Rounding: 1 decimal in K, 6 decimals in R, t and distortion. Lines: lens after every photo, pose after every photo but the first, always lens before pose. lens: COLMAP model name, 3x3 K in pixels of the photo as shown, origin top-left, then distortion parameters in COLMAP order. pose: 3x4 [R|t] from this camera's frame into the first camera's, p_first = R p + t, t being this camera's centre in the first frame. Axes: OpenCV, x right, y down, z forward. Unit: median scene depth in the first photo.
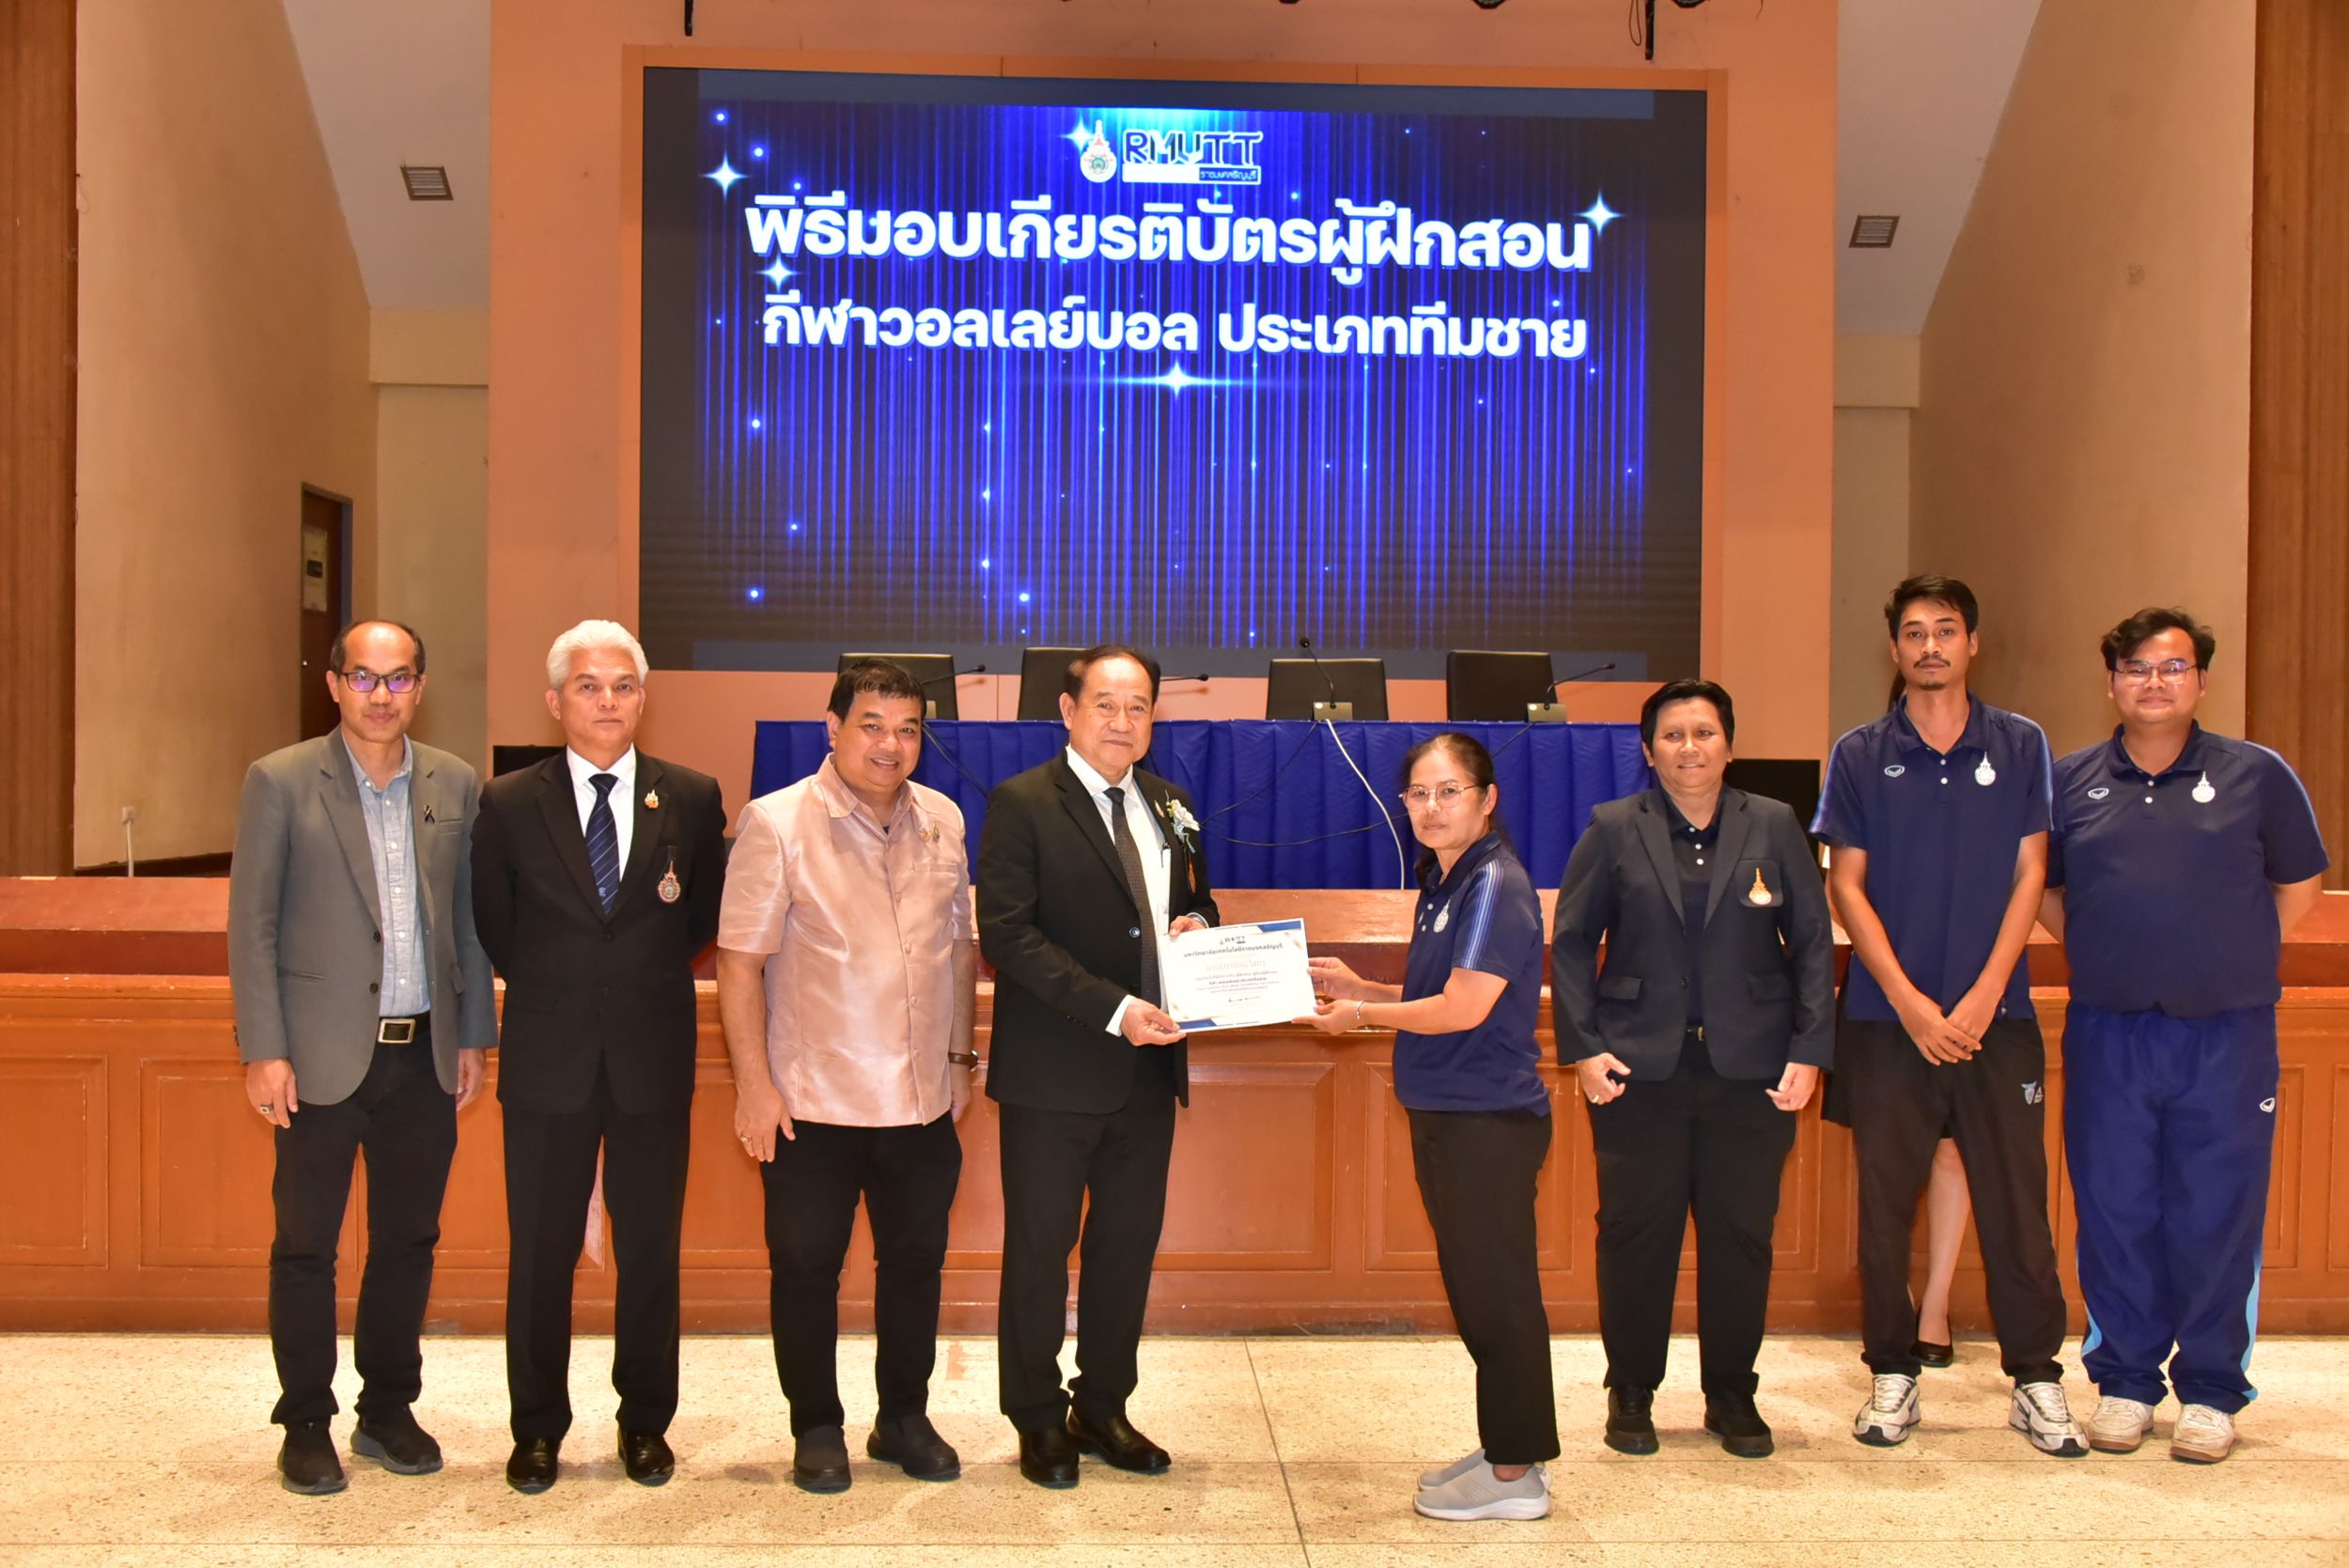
lens RADIAL K [[2448.1, 0, 1173.4], [0, 2448.1, 786.2], [0, 0, 1]] dist [0.005617, 0.001892]
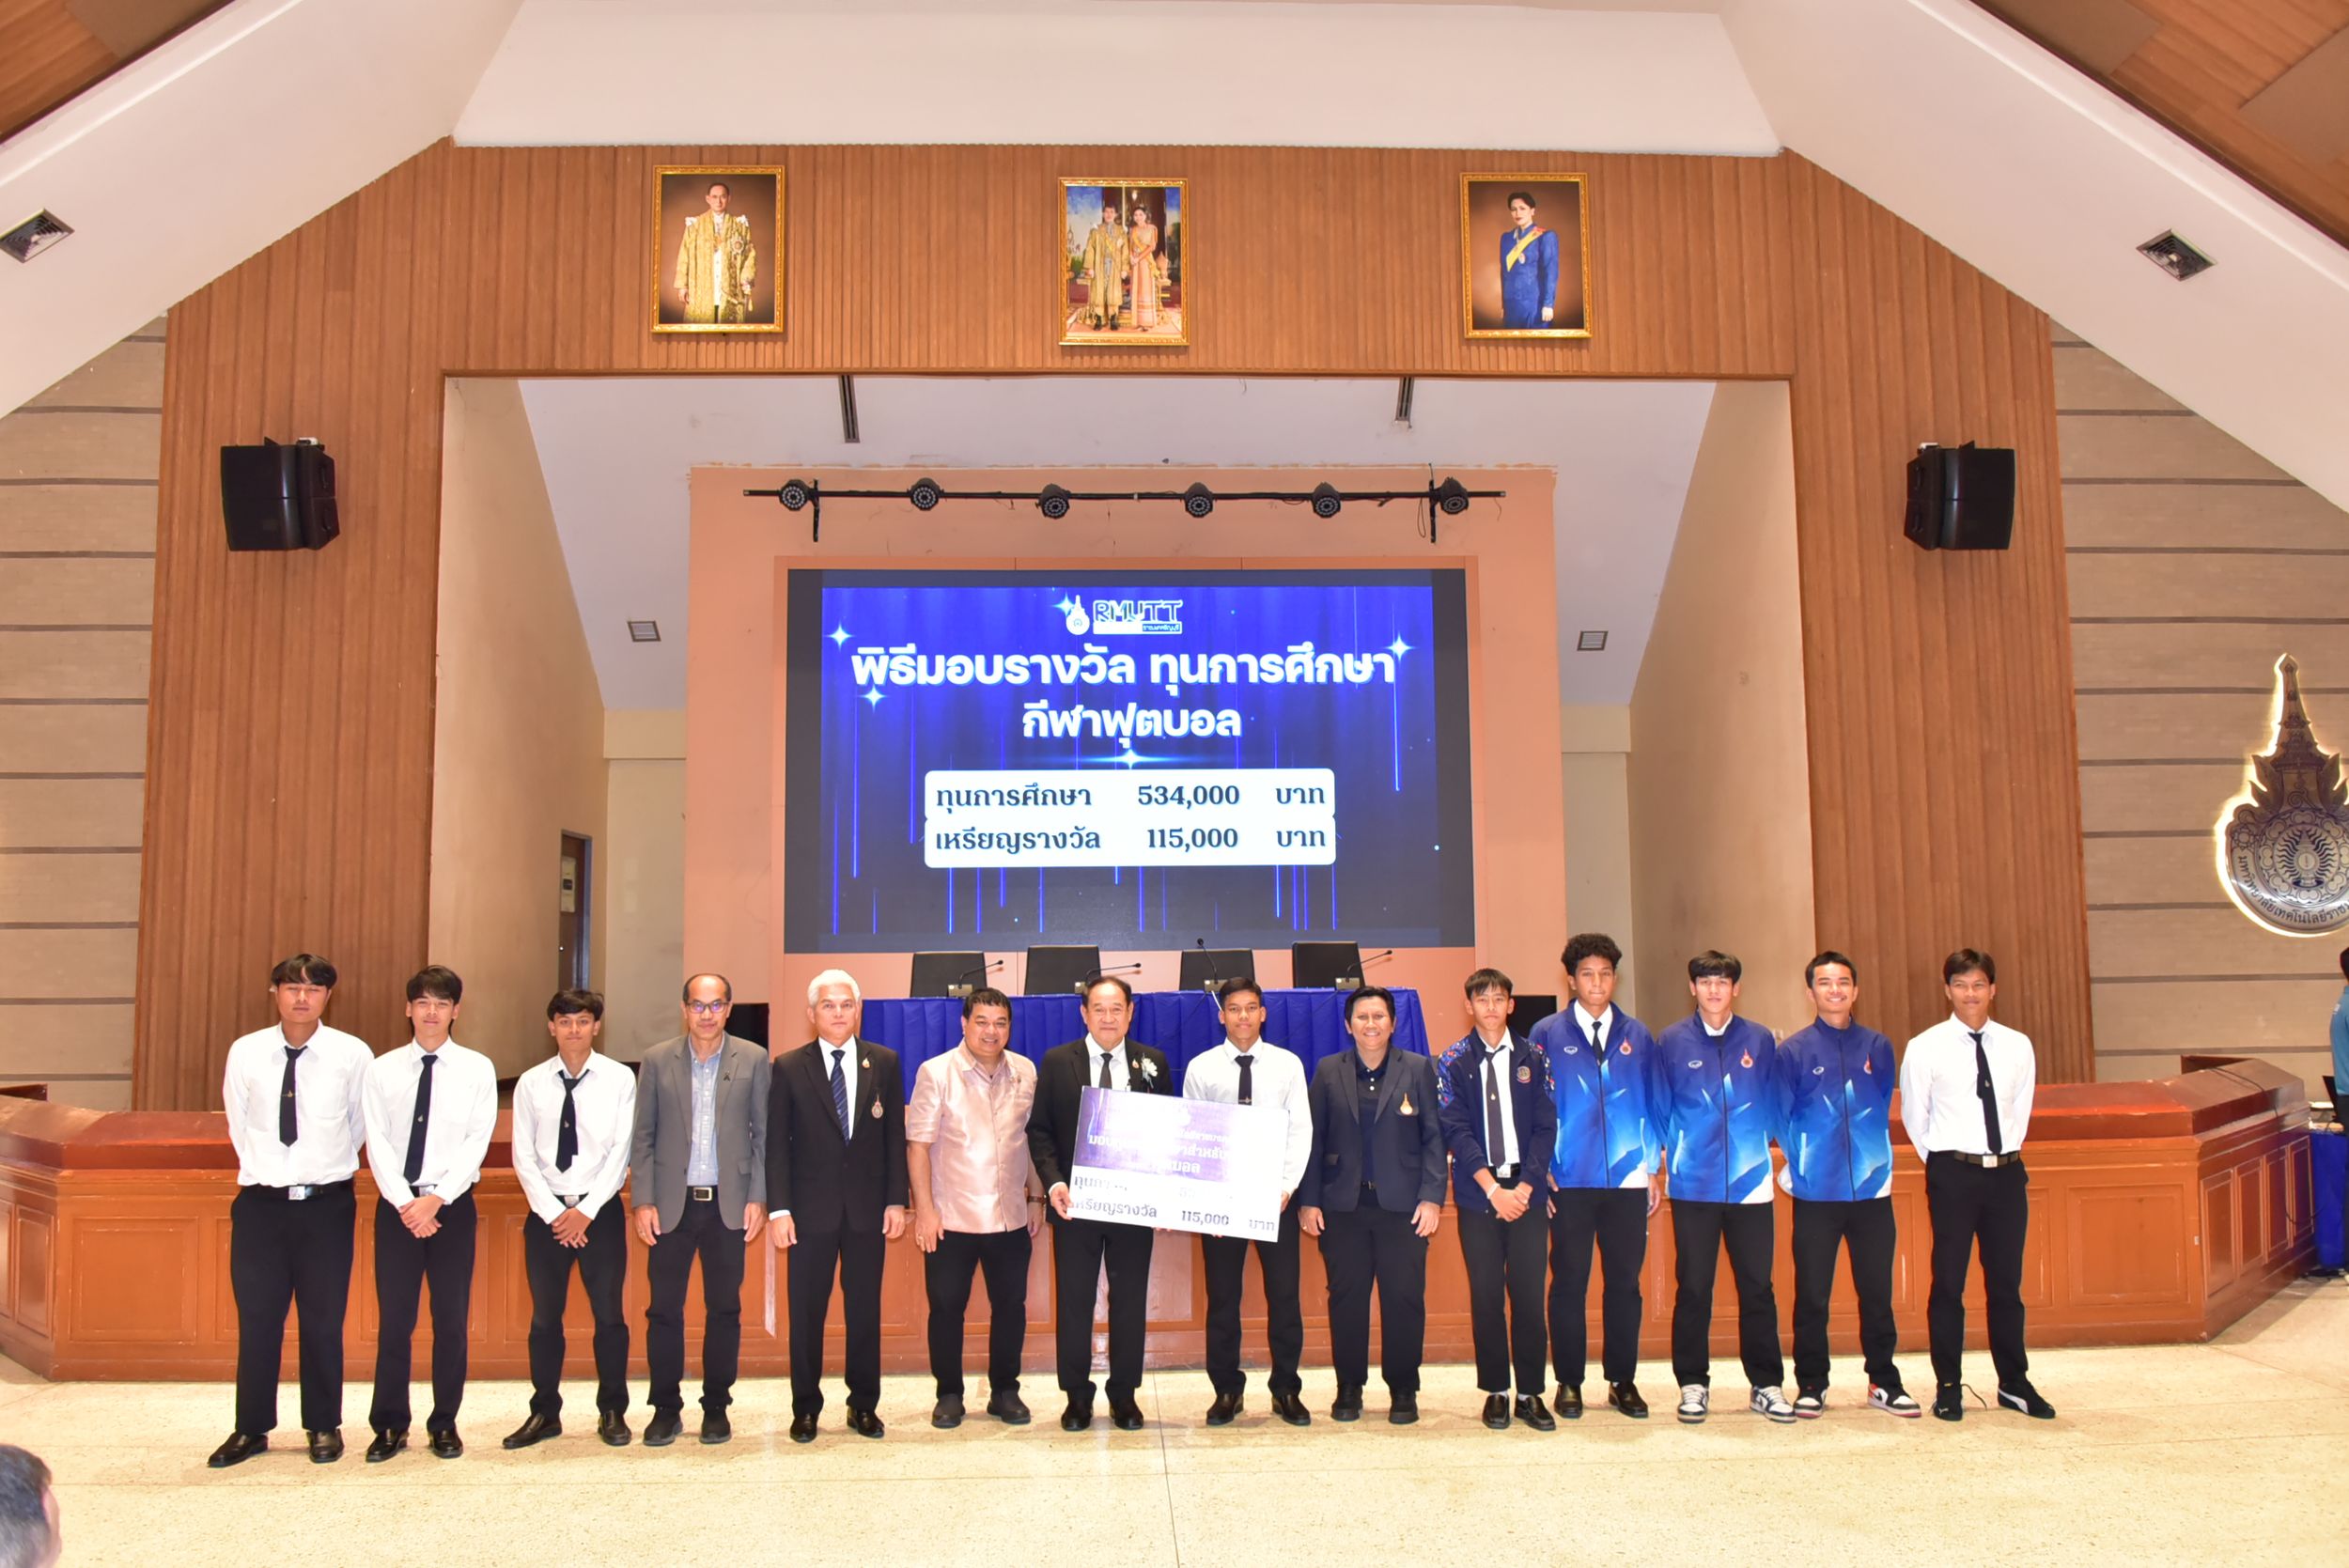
lens RADIAL K [[1882.6, 0, 1182.8], [0, 1882.6, 784.6], [0, 0, 1]] dist [-0.021781, -0.015812]
pose [[0.999797, -0.019327, 0.005626, 0.028753], [0.019816, 0.994143, -0.106237, -0.022883], [-0.003539, 0.106327, 0.994325, -0.190387]]
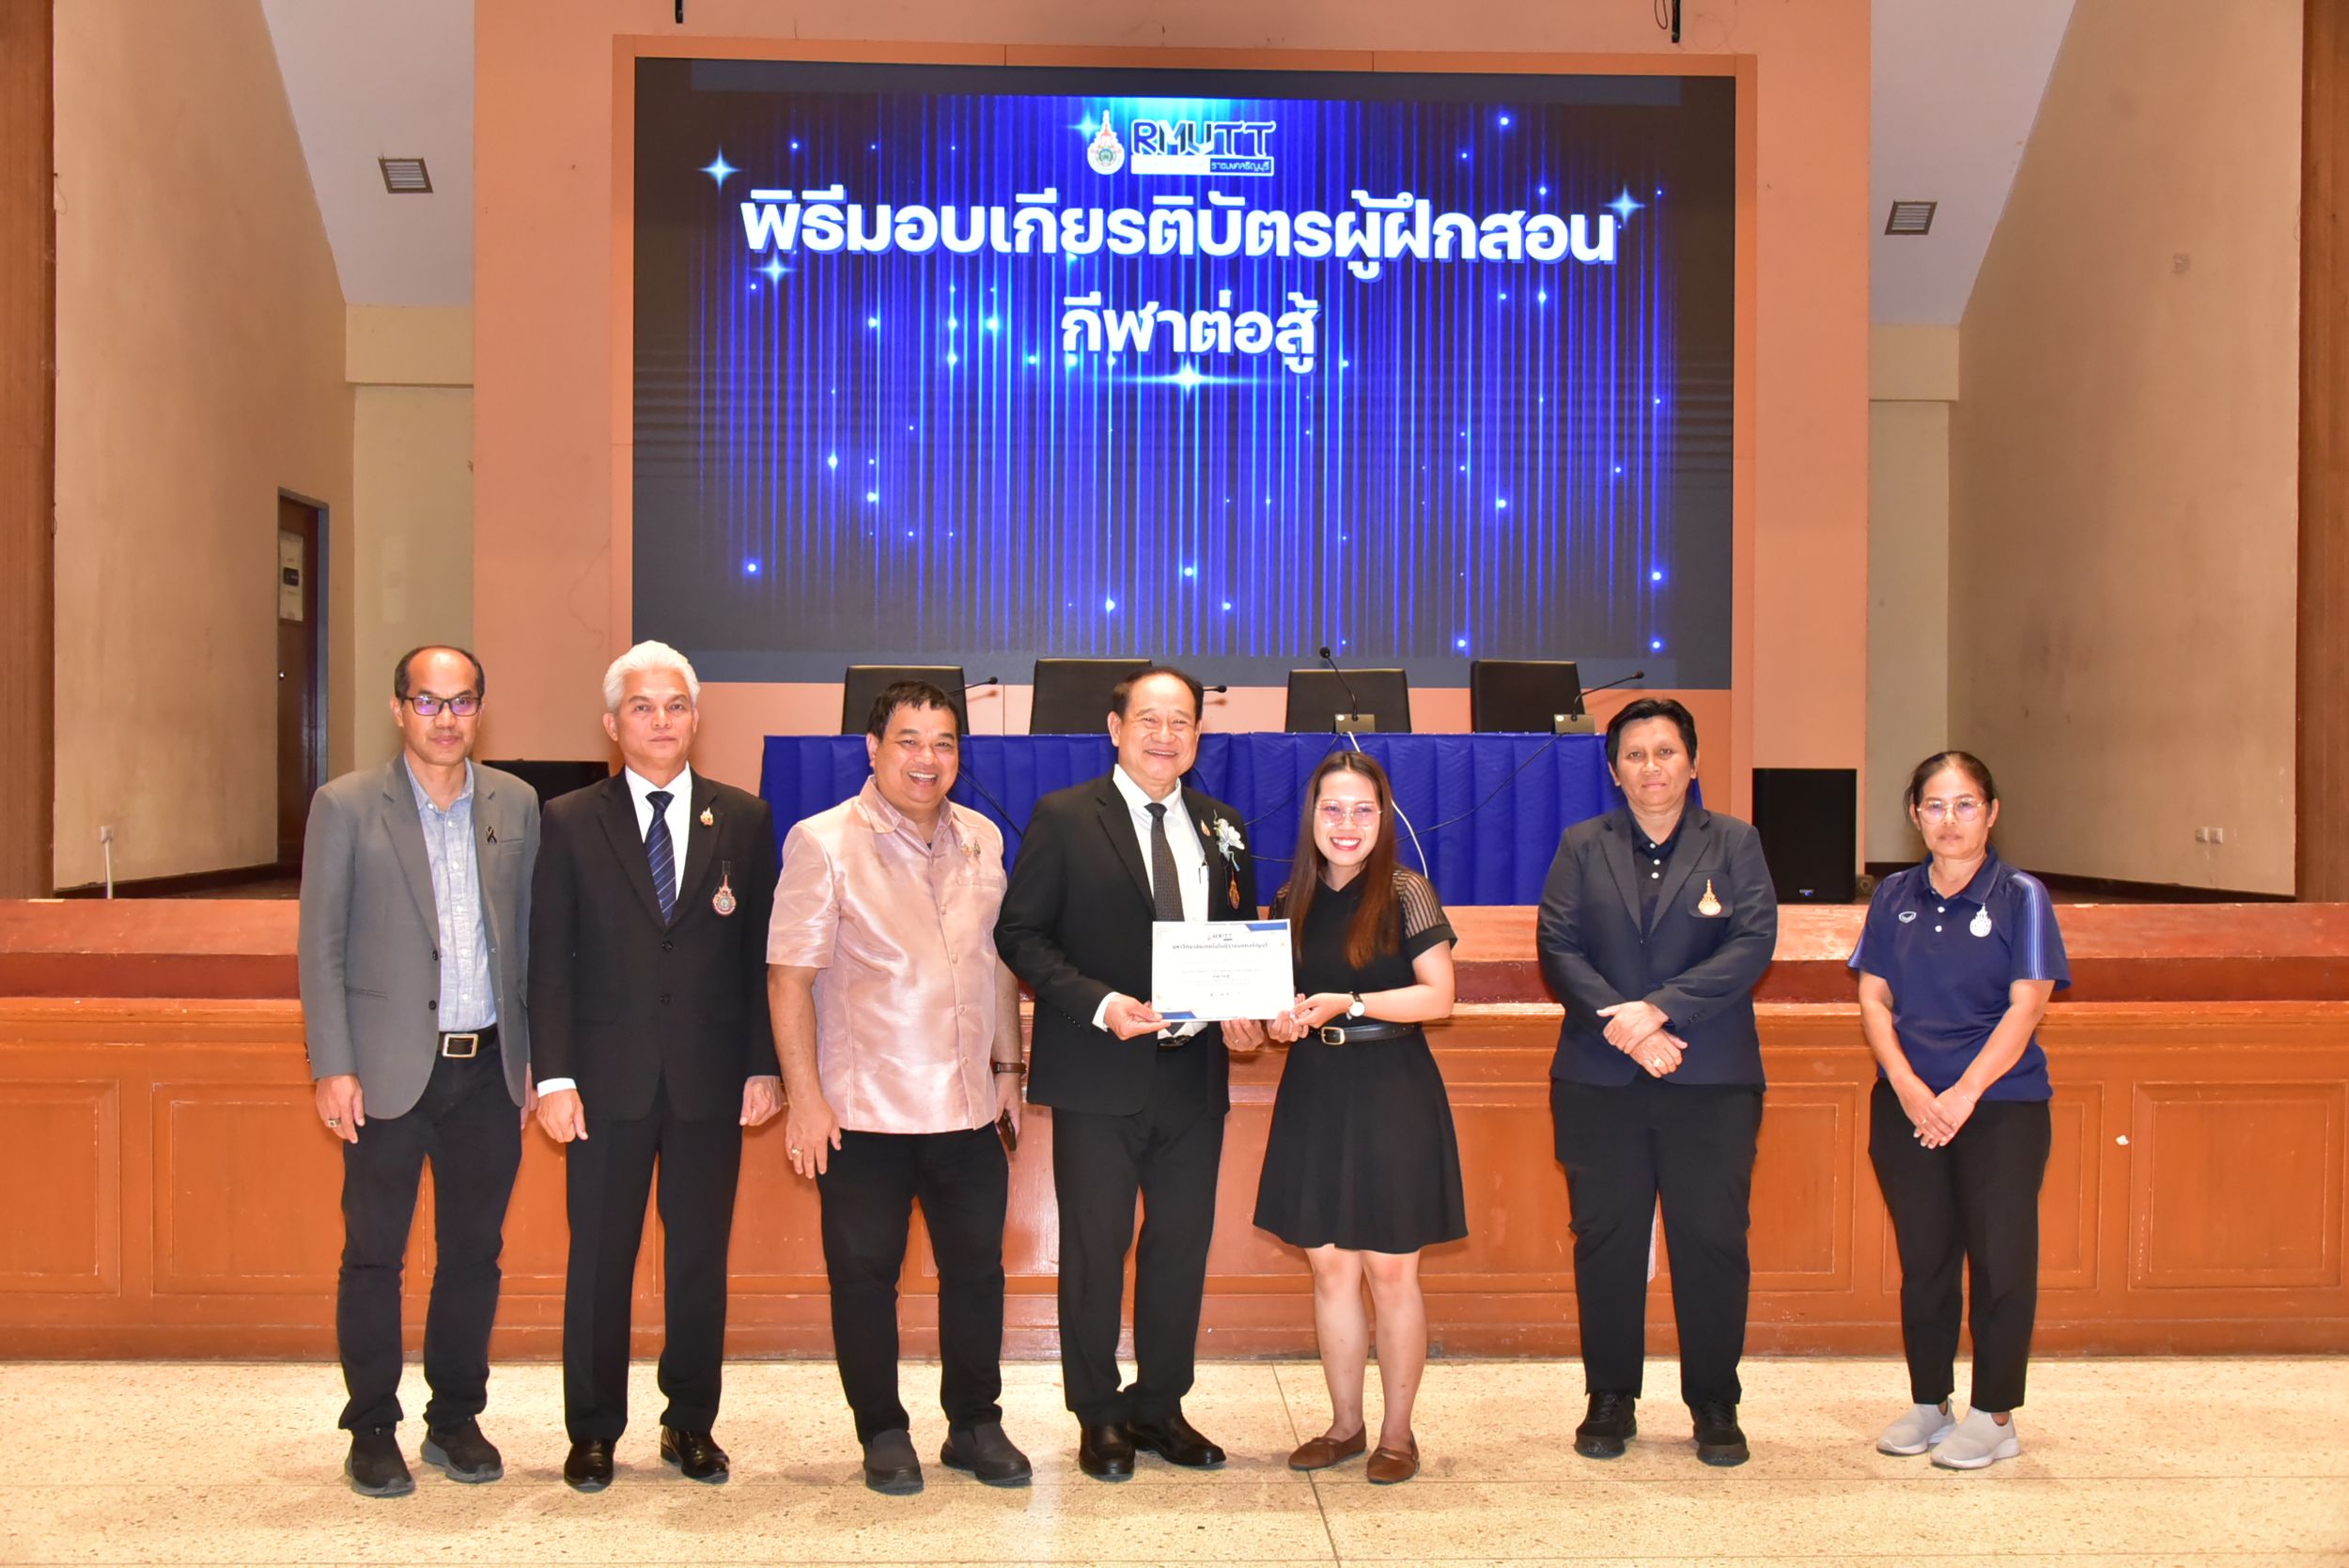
lens RADIAL K [[2609.8, 0, 1174.0], [0, 2609.8, 789.2], [0, 0, 1]] dist [0.008454, -0.008114]
pose [[0.999991, -0.004305, 0.000650, -0.005684], [0.004306, 0.999987, -0.002723, -0.001361], [-0.000638, 0.002726, 0.999996, -0.029486]]
